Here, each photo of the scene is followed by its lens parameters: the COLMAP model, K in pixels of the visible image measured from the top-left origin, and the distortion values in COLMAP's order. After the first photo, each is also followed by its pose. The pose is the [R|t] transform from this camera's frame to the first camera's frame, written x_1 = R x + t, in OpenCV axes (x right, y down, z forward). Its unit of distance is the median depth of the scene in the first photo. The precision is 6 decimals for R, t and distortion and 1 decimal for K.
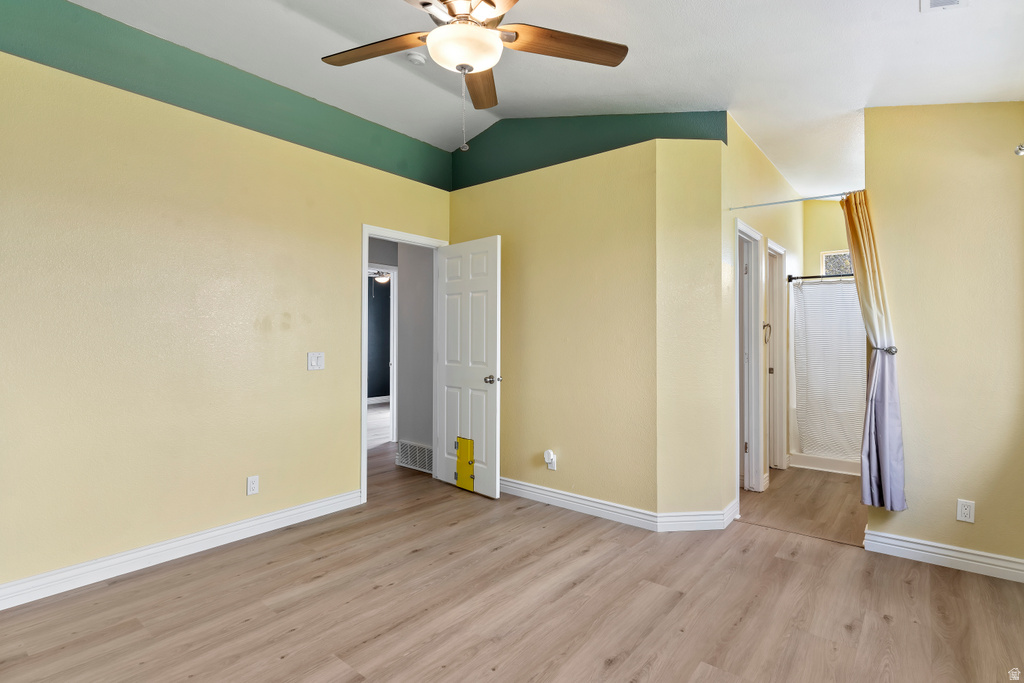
lens RADIAL K [[495.8, 0, 508.1], [0, 495.8, 333.0], [0, 0, 1]] dist [0.000187, -0.000778]
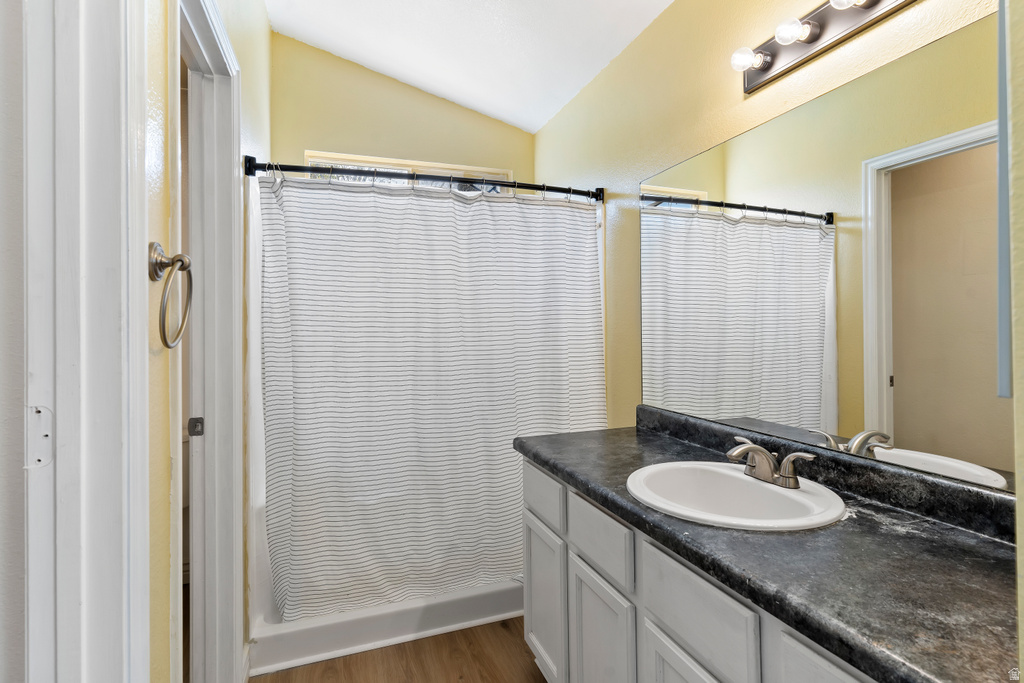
lens RADIAL K [[495.8, 0, 508.1], [0, 495.8, 333.0], [0, 0, 1]] dist [0.000187, -0.000778]
pose [[0.515006, -0.010036, 0.857128, 0.368839], [-0.008075, 0.999830, 0.016558, 0.008699], [-0.857149, -0.015449, 0.514837, 0.678687]]
